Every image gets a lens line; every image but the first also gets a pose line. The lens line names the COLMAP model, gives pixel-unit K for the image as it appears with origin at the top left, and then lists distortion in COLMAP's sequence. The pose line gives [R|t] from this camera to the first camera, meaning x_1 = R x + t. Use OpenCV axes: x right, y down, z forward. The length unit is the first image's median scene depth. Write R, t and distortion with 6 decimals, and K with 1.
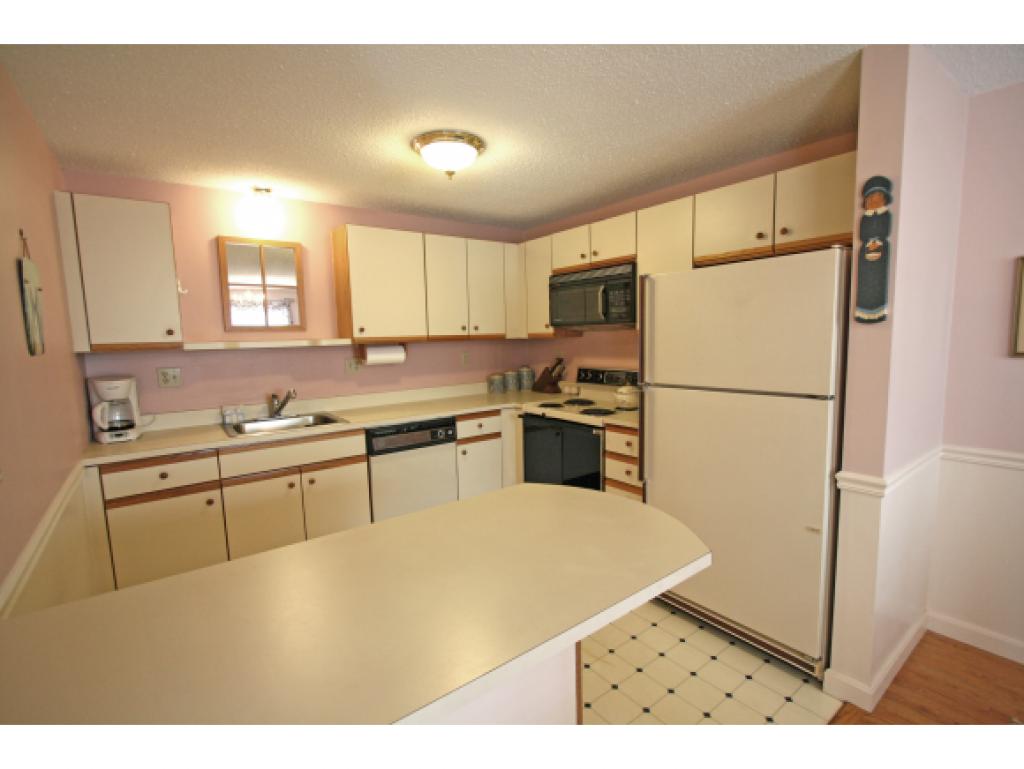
lens RADIAL K [[475.1, 0, 512.8], [0, 475.1, 387.5], [0, 0, 1]] dist [-0.015500, 0.001546]
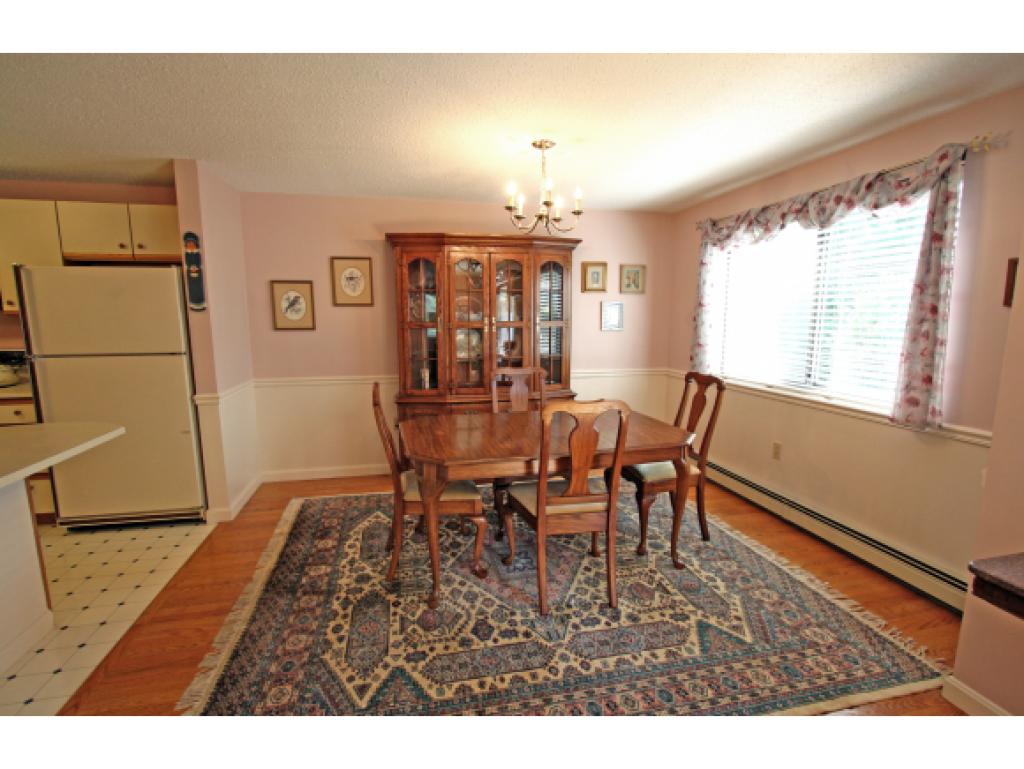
lens RADIAL K [[475.1, 0, 507.3], [0, 475.1, 394.2], [0, 0, 1]] dist [-0.015500, 0.001546]
pose [[0.409426, -0.123566, 0.903937, -0.248128], [0.085441, 0.991625, 0.096854, 0.059311], [-0.908334, 0.037578, 0.416555, -0.464558]]
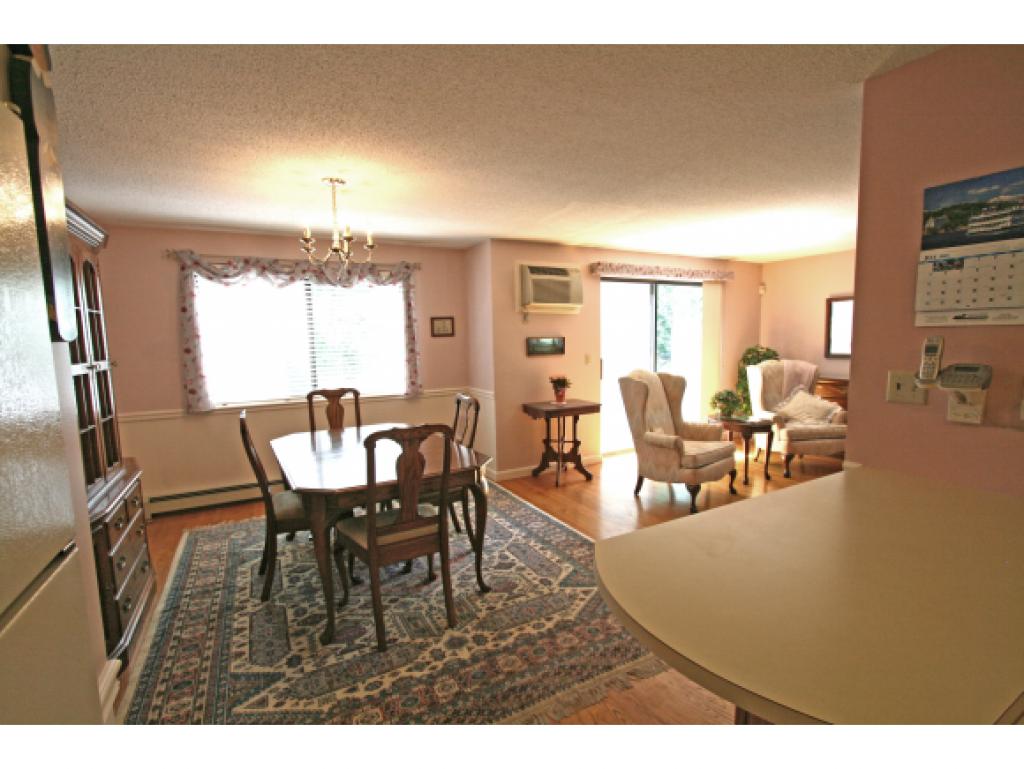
lens RADIAL K [[475.1, 0, 510.2], [0, 475.1, 389.6], [0, 0, 1]] dist [-0.015500, 0.001546]
pose [[-0.988259, 0.031670, 0.149469, 0.158592], [0.062699, 0.976177, 0.207719, -0.083366], [-0.139330, 0.214652, -0.966701, 0.731815]]
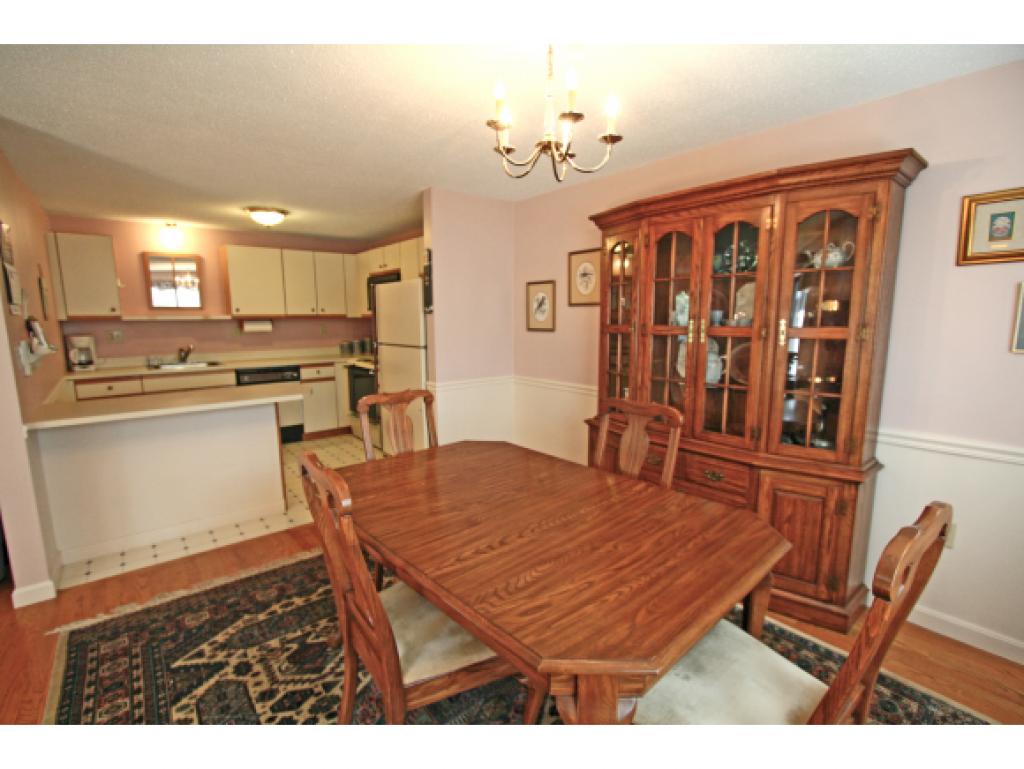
lens RADIAL K [[475.1, 0, 511.7], [0, 475.1, 386.9], [0, 0, 1]] dist [-0.015500, 0.001546]
pose [[0.998596, 0.013640, 0.051194, 0.557006], [-0.015751, 0.999033, 0.041059, 0.061723], [-0.050584, -0.041808, 0.997844, -0.694674]]
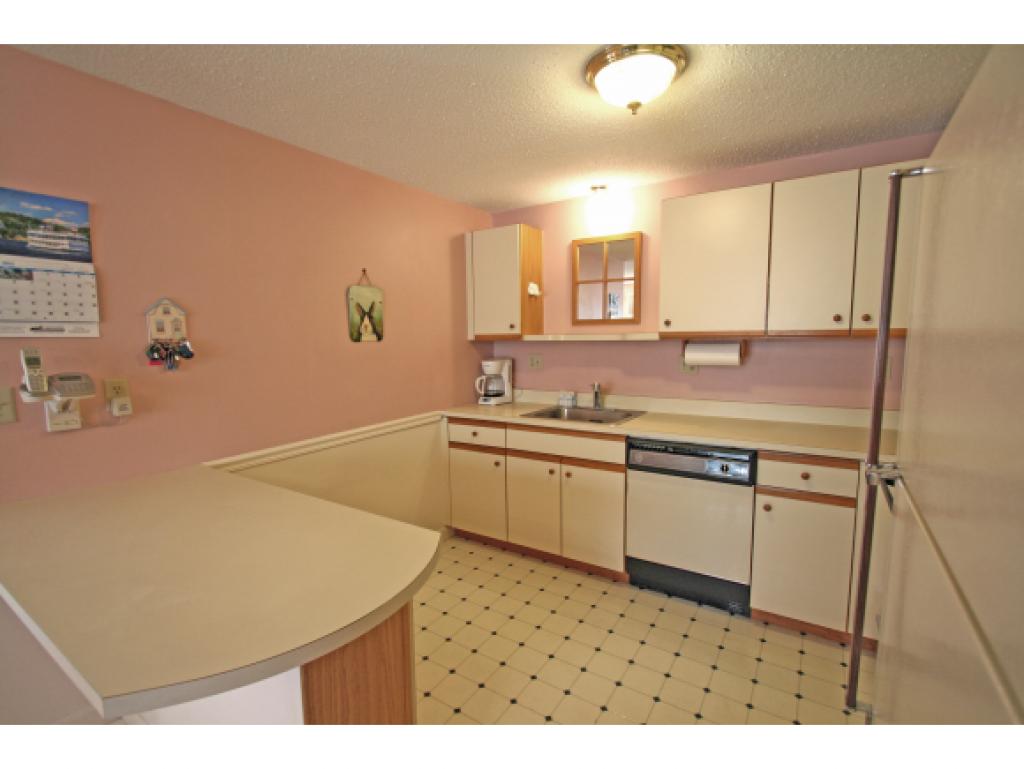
lens RADIAL K [[475.1, 0, 508.0], [0, 475.1, 389.4], [0, 0, 1]] dist [-0.015500, 0.001546]
pose [[0.335874, 0.123885, -0.933724, 0.406046], [-0.099902, 0.990407, 0.095470, -0.058272], [0.936594, 0.061215, 0.345028, 0.462914]]
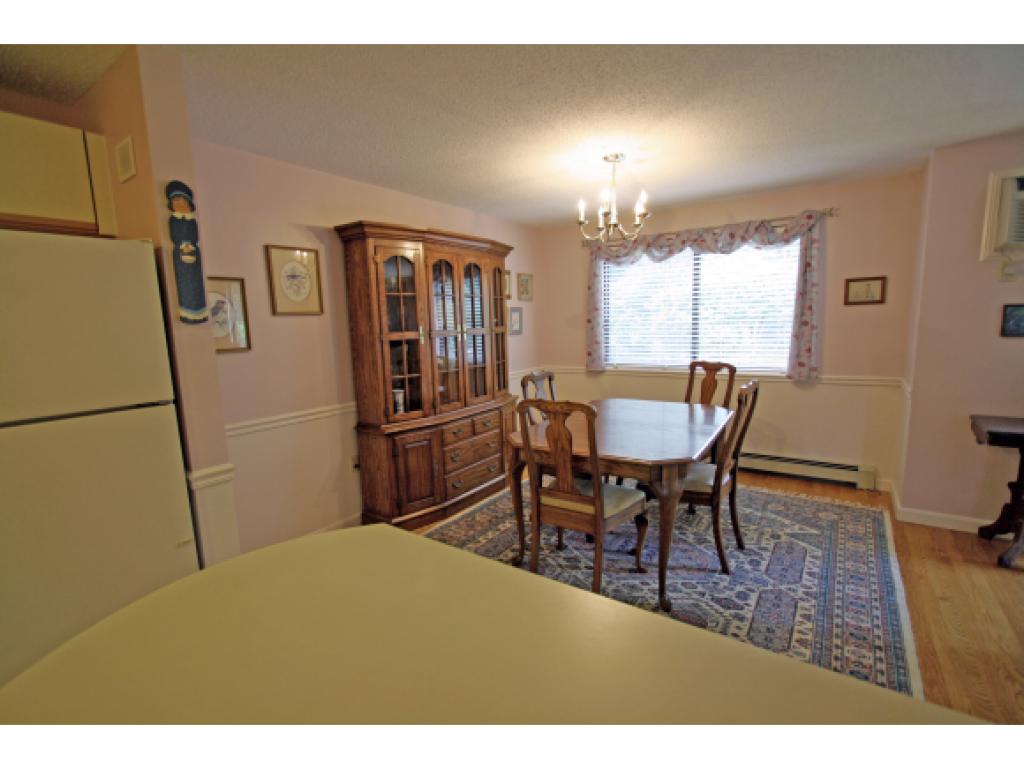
lens RADIAL K [[475.1, 0, 505.4], [0, 475.1, 393.6], [0, 0, 1]] dist [-0.015500, 0.001546]
pose [[-0.303162, -0.110072, 0.946561, -0.246589], [0.138454, 0.977679, 0.158034, -0.029186], [-0.942827, 0.178965, -0.281155, 0.361357]]
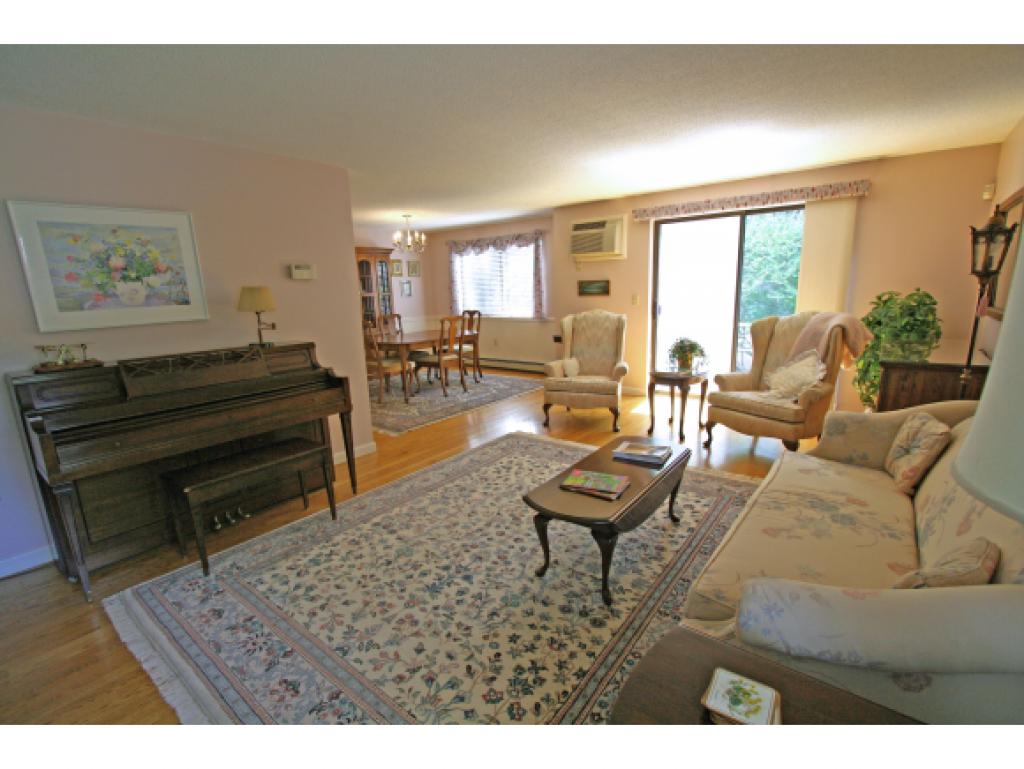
lens RADIAL K [[475.1, 0, 503.6], [0, 475.1, 390.7], [0, 0, 1]] dist [-0.015500, 0.001546]
pose [[-0.238870, -0.176841, 0.954813, -1.594851], [0.143312, 0.966090, 0.214783, 0.049190], [-0.960418, 0.188142, -0.205426, -0.016690]]
